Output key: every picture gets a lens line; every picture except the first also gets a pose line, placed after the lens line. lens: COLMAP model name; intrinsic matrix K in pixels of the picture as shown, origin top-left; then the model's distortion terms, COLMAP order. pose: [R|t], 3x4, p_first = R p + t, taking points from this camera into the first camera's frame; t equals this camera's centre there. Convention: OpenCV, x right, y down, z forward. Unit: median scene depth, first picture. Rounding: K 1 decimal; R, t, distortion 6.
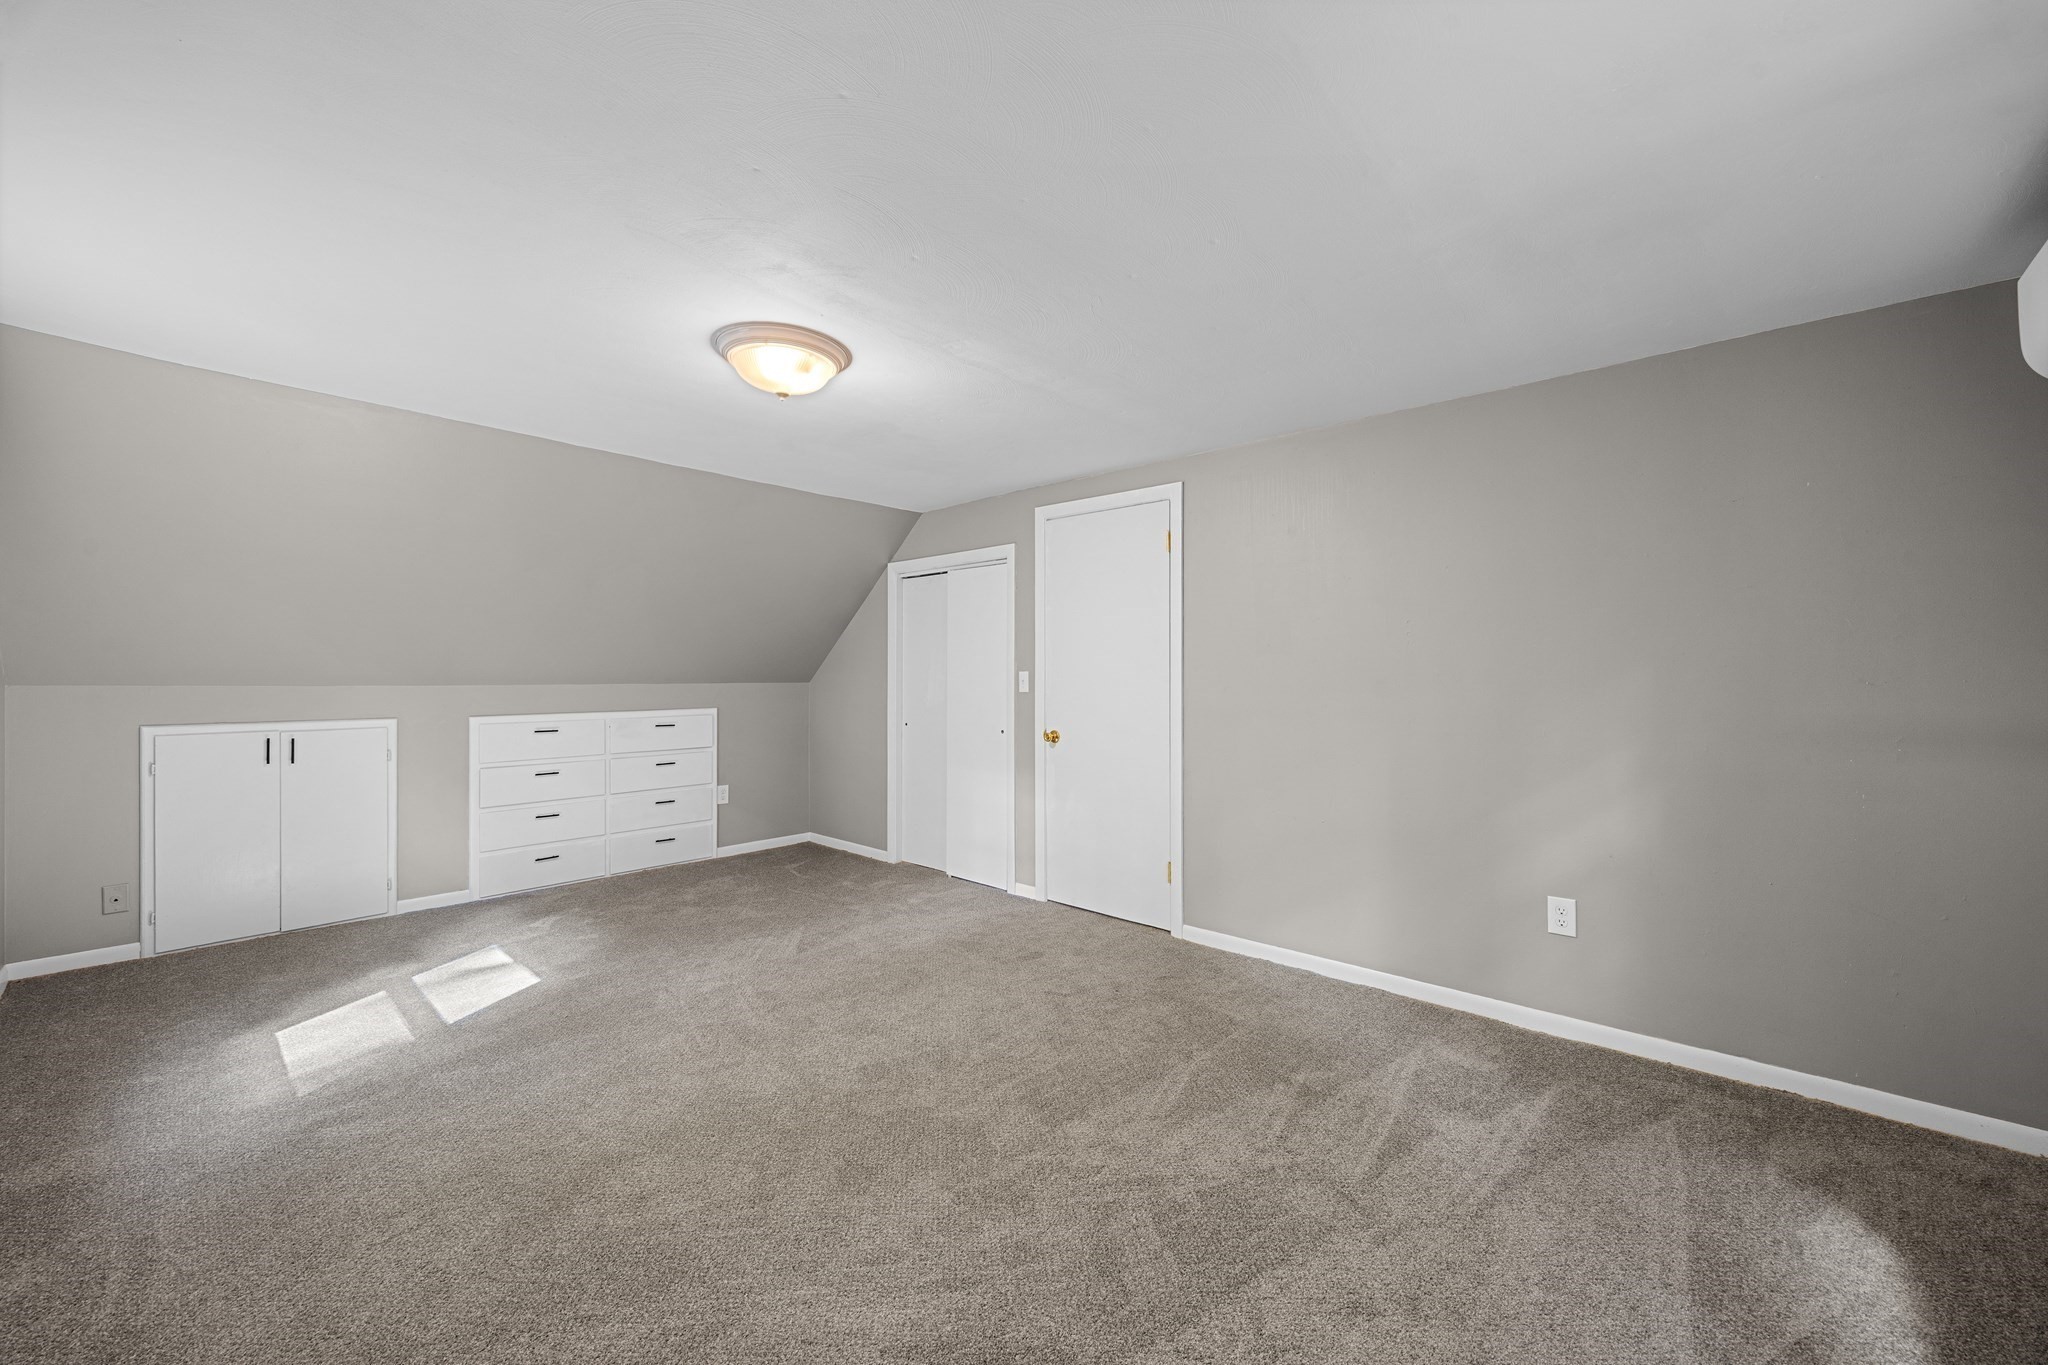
lens RADIAL K [[787.4, 0, 1028.7], [0, 787.4, 678.6], [0, 0, 1]] dist [0.000163, 0.000065]
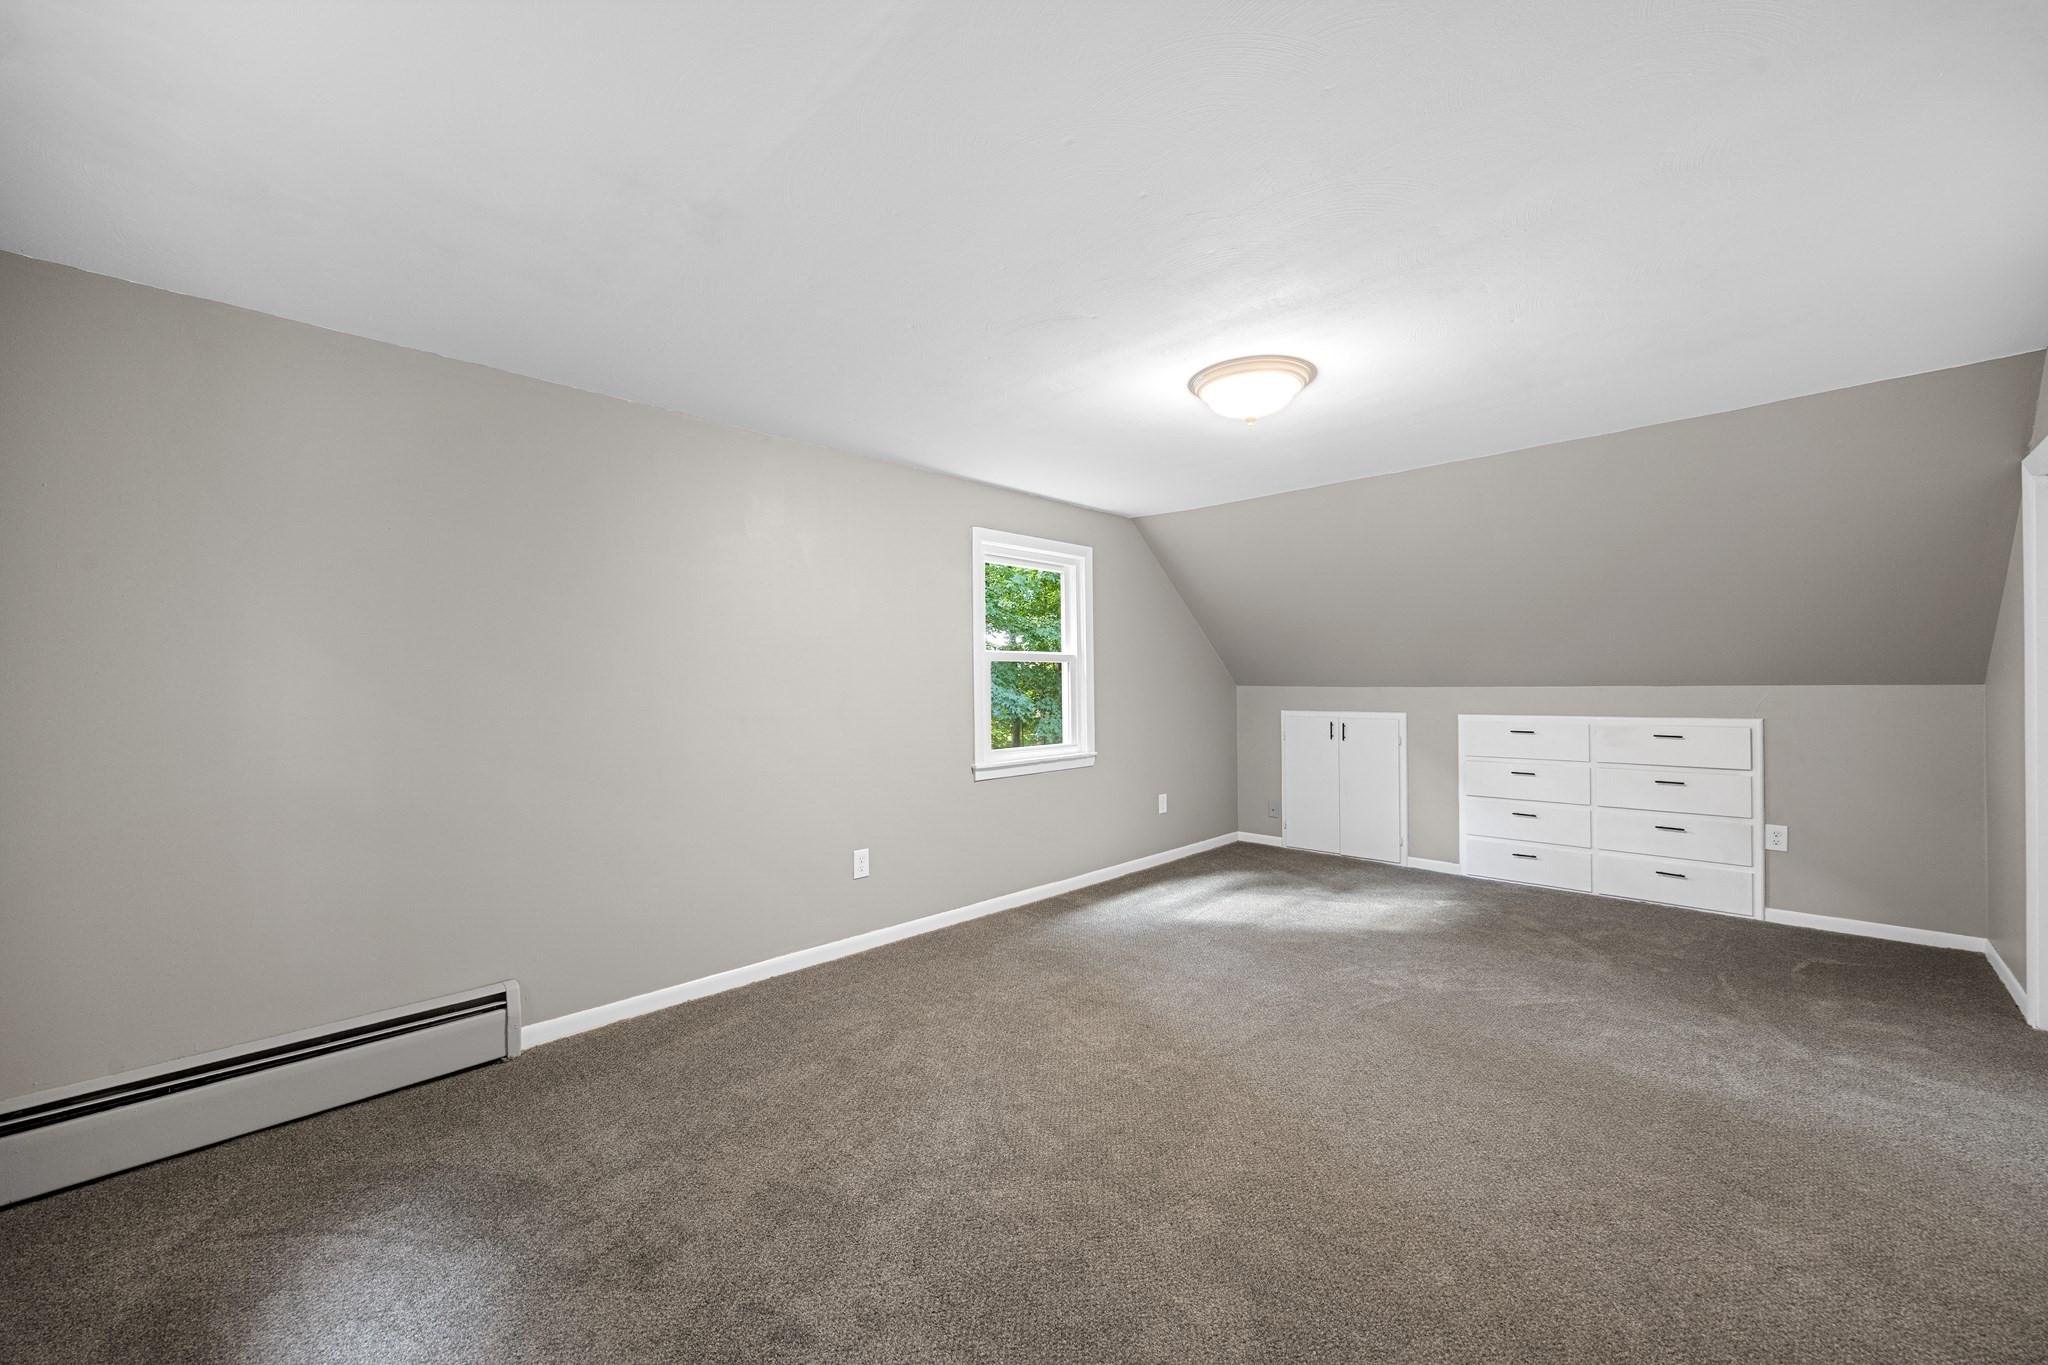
lens RADIAL K [[787.4, 0, 1028.7], [0, 787.4, 678.6], [0, 0, 1]] dist [0.000163, 0.000065]
pose [[-0.044596, -0.004884, -0.998993, 0.463239], [0.007464, 0.999959, -0.005222, -0.001912], [0.998977, -0.007689, -0.044558, 0.423686]]
